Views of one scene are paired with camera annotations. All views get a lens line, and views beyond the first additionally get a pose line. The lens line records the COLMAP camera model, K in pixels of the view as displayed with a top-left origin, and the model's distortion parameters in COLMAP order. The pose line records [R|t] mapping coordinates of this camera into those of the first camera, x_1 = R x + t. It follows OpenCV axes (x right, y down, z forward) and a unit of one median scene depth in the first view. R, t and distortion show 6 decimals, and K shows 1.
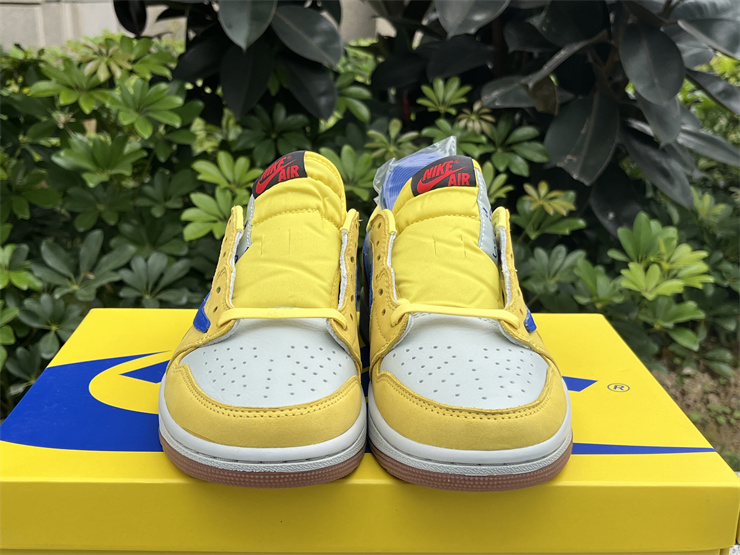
lens RADIAL K [[945.6, 0, 368.4], [0, 945.6, 279.8], [0, 0, 1]] dist [0.007490, 0.000000]
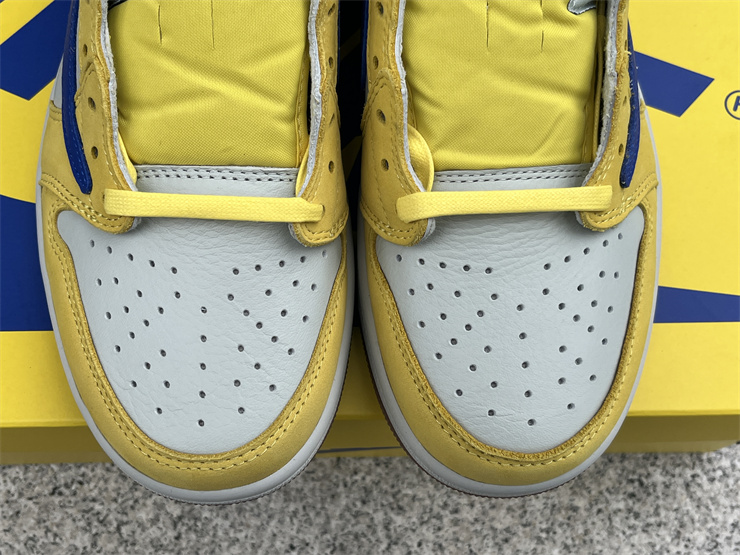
lens RADIAL K [[945.6, 0, 364.6], [0, 945.6, 279.3], [0, 0, 1]] dist [0.007490, 0.000000]
pose [[0.999882, 0.010893, 0.010801, -0.002174], [-0.015020, 0.551955, 0.833739, -0.377849], [0.003120, -0.833803, 0.552054, 0.561382]]
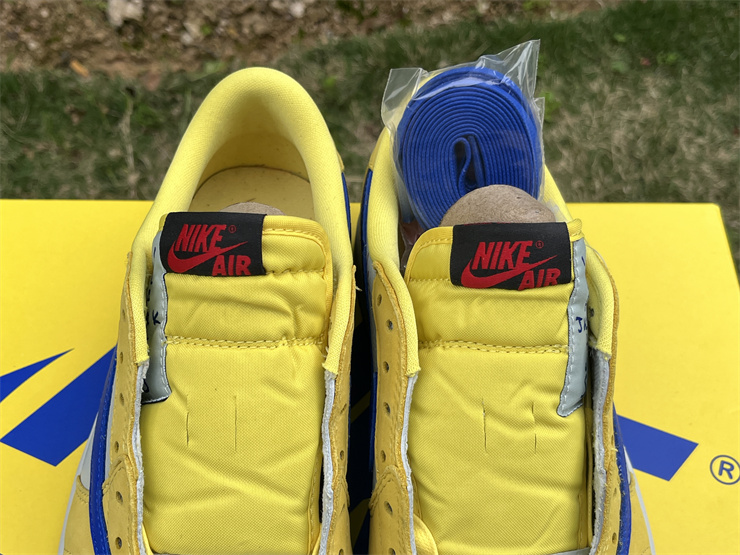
lens RADIAL K [[945.6, 0, 366.7], [0, 945.6, 280.2], [0, 0, 1]] dist [0.007490, 0.000000]
pose [[0.999831, 0.015491, 0.009949, -0.009002], [-0.018206, 0.751546, 0.659429, -0.463636], [0.002739, -0.659499, 0.751701, 0.593552]]
